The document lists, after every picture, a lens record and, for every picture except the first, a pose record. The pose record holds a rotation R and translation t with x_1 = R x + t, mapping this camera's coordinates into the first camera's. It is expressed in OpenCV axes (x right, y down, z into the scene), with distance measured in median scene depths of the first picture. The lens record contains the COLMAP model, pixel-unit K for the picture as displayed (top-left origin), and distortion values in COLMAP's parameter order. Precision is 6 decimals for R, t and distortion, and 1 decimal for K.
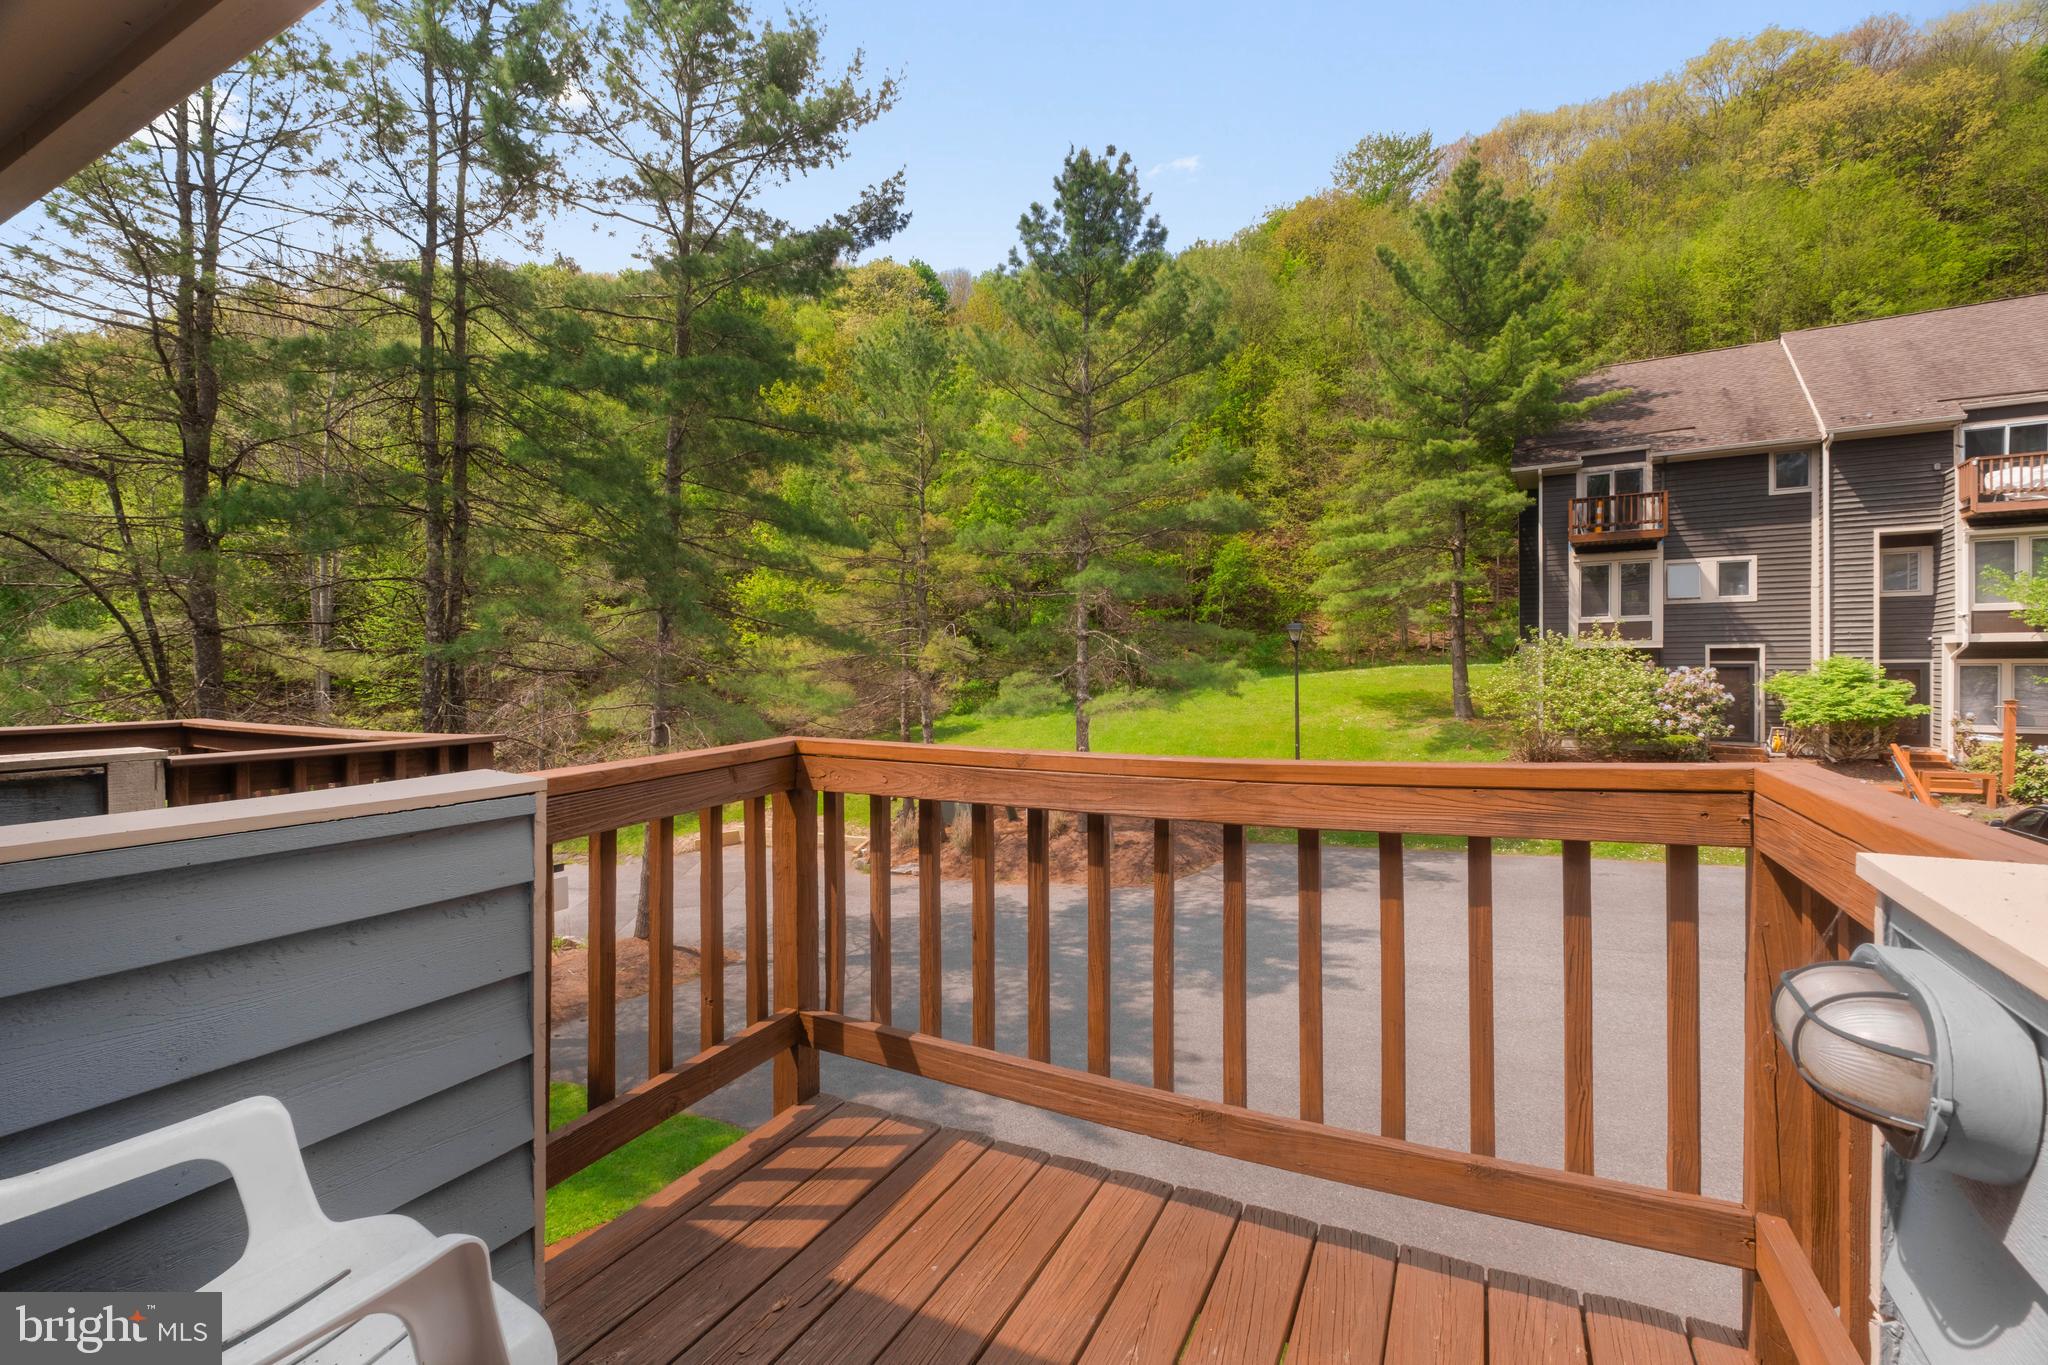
lens RADIAL K [[892.0, 0, 1015.5], [0, 892.0, 686.2], [0, 0, 1]] dist [-0.002439, -0.000438]
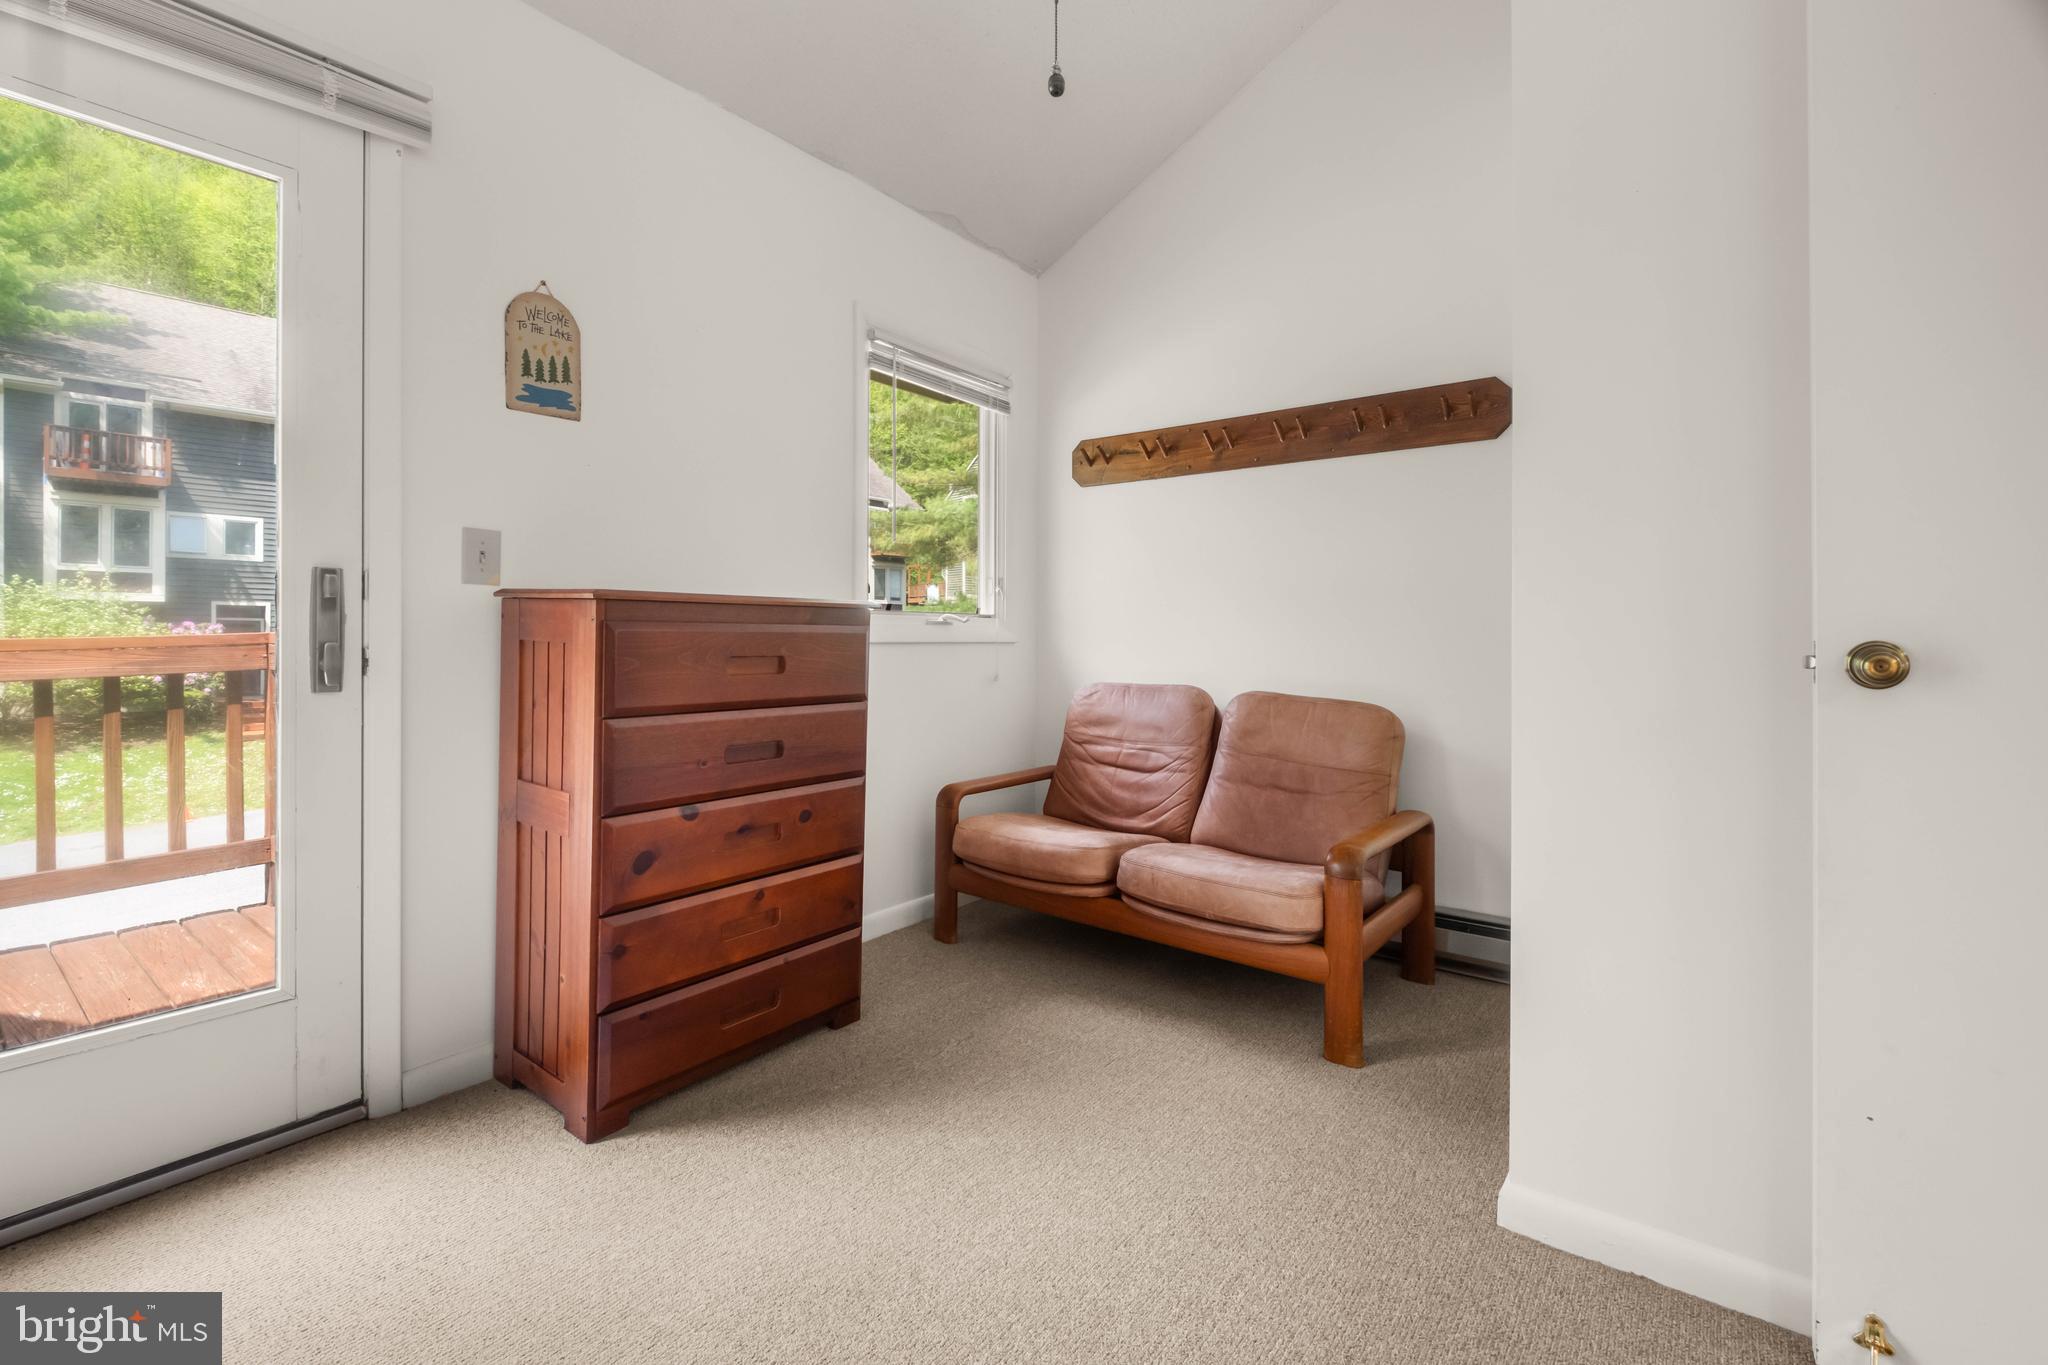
lens RADIAL K [[912.0, 0, 1016.8], [0, 912.0, 631.4], [0, 0, 1]] dist [-0.000144, -0.000691]
pose [[0.183792, 0.008901, 0.982925, -0.064592], [0.007950, 0.999913, -0.010541, 0.006112], [-0.982933, 0.009752, 0.183705, -0.076252]]
